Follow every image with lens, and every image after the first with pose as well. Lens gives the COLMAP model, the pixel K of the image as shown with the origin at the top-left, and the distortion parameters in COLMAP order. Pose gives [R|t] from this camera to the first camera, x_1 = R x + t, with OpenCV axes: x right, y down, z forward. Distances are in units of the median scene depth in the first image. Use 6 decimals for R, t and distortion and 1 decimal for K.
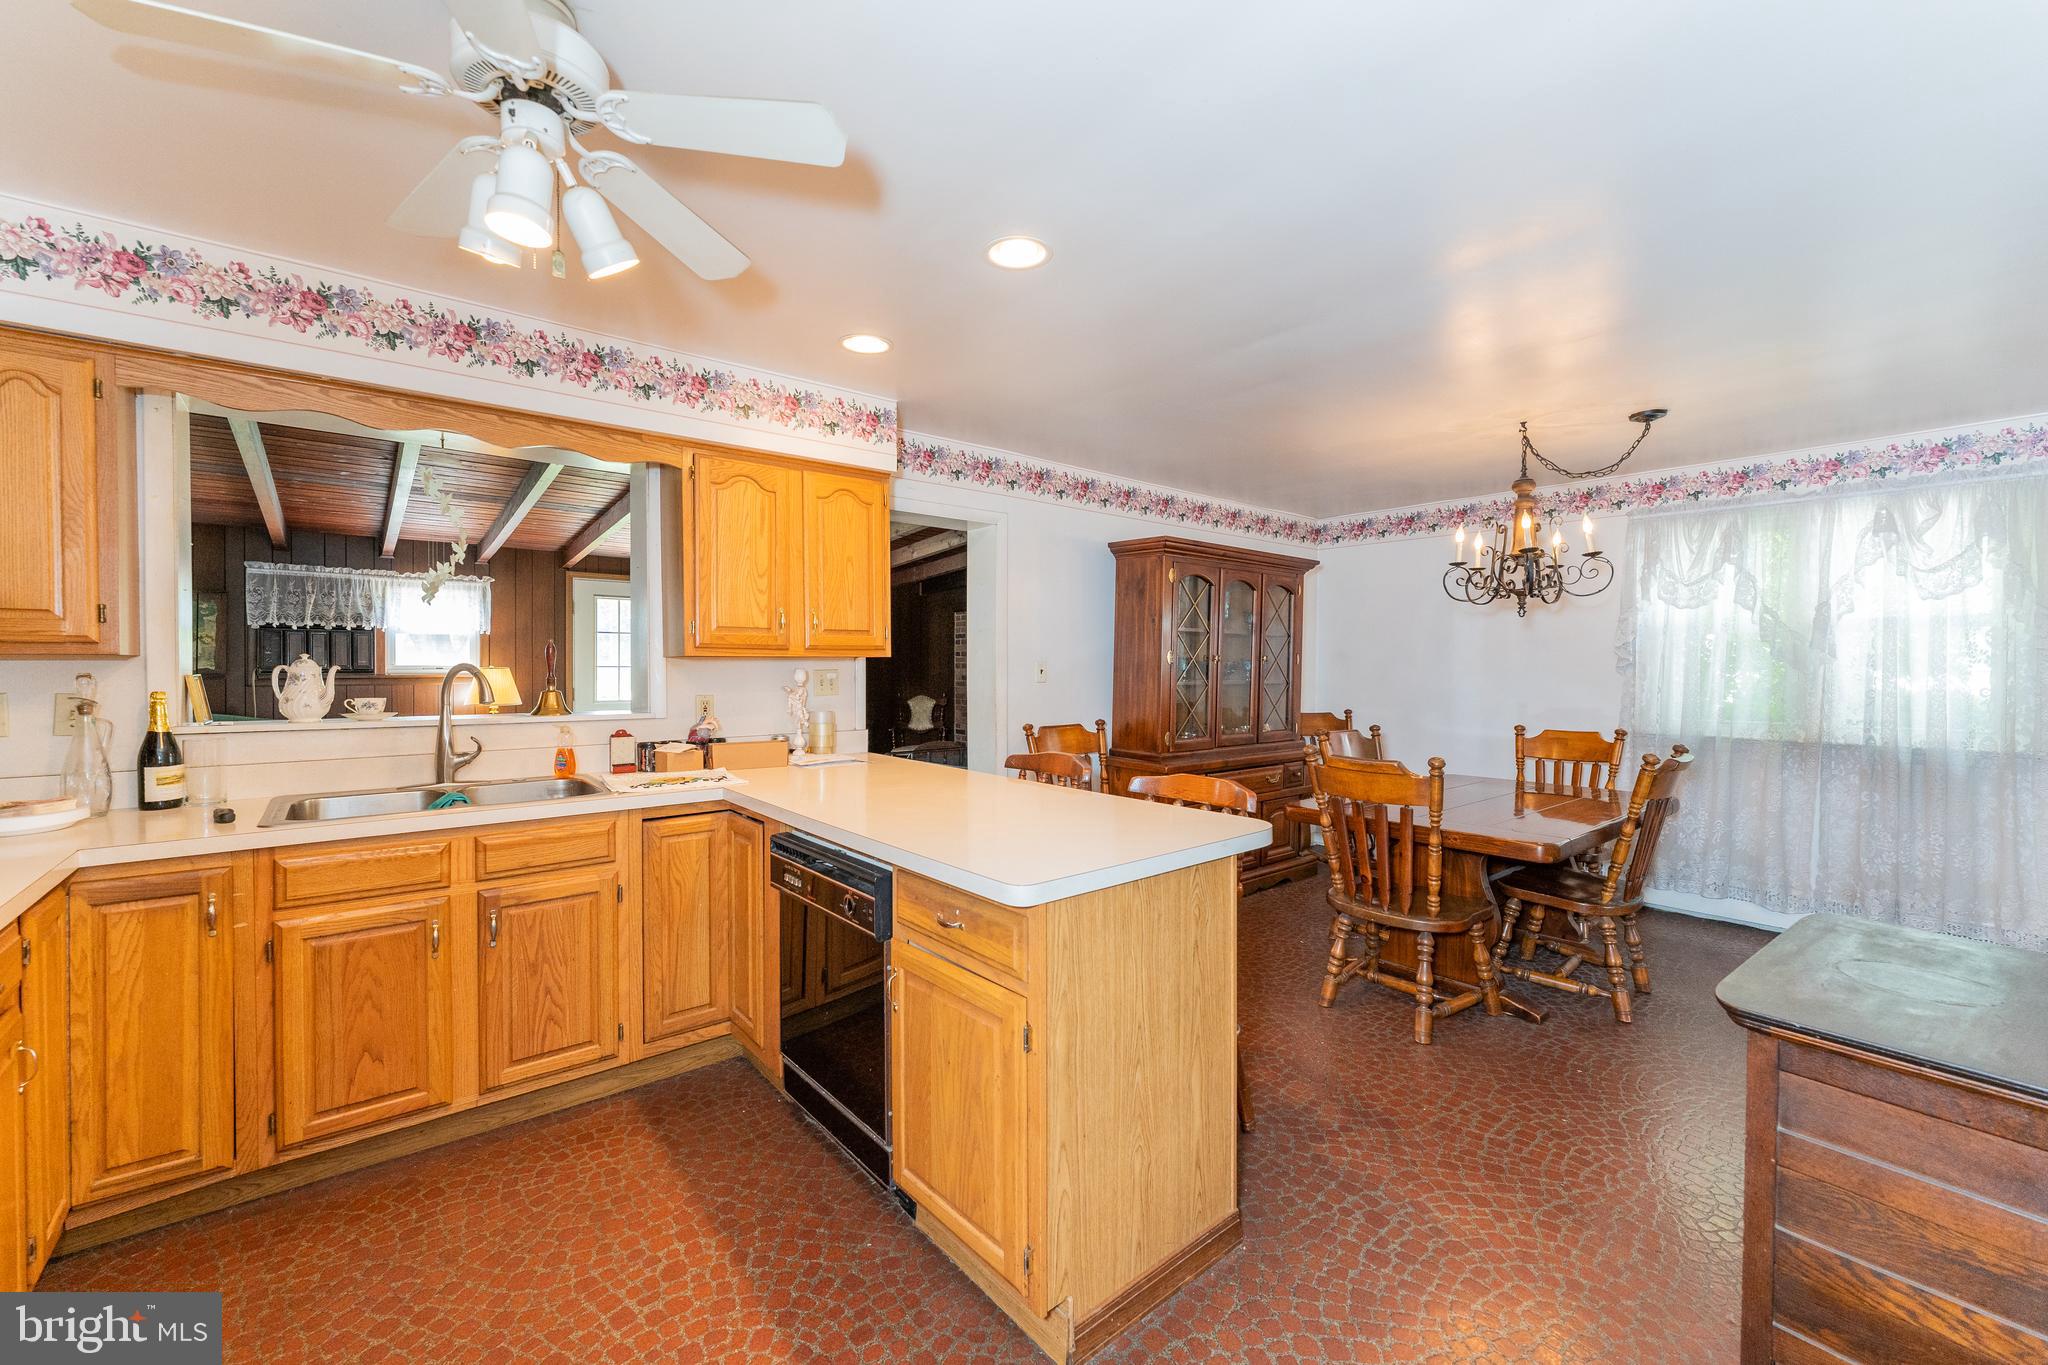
lens RADIAL K [[831.4, 0, 1027.4], [0, 831.4, 653.9], [0, 0, 1]] dist [0.012728, 0.000274]
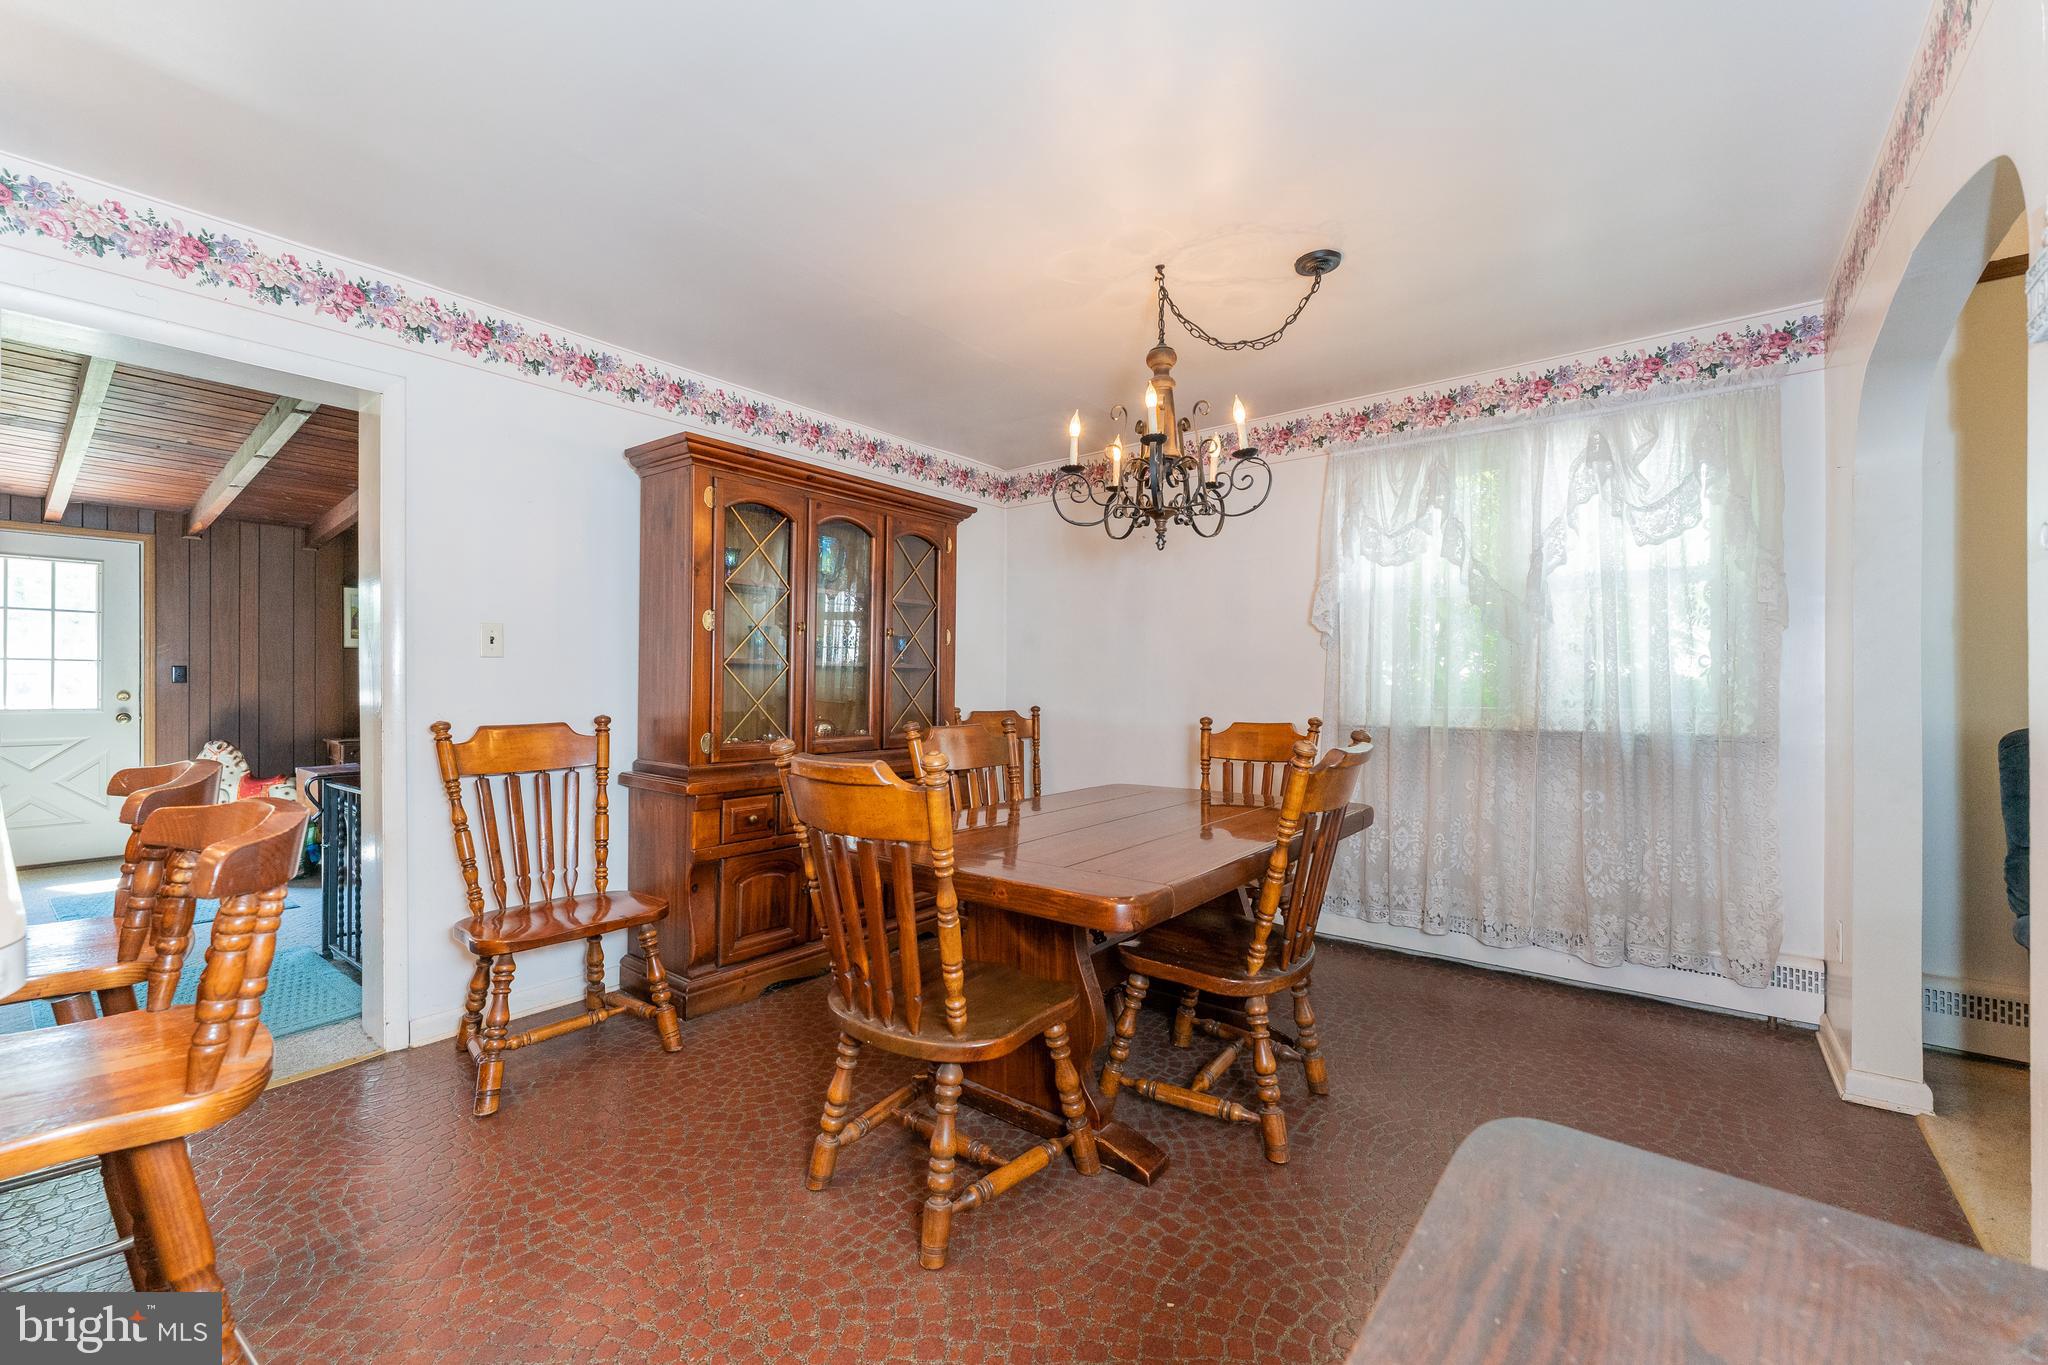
lens RADIAL K [[831.4, 0, 1027.4], [0, 831.4, 653.9], [0, 0, 1]] dist [0.012728, 0.000274]
pose [[0.979889, 0.003532, 0.199510, 0.316611], [0.001609, 0.999671, -0.025598, 0.053590], [-0.199535, 0.025405, 0.979561, 0.322674]]
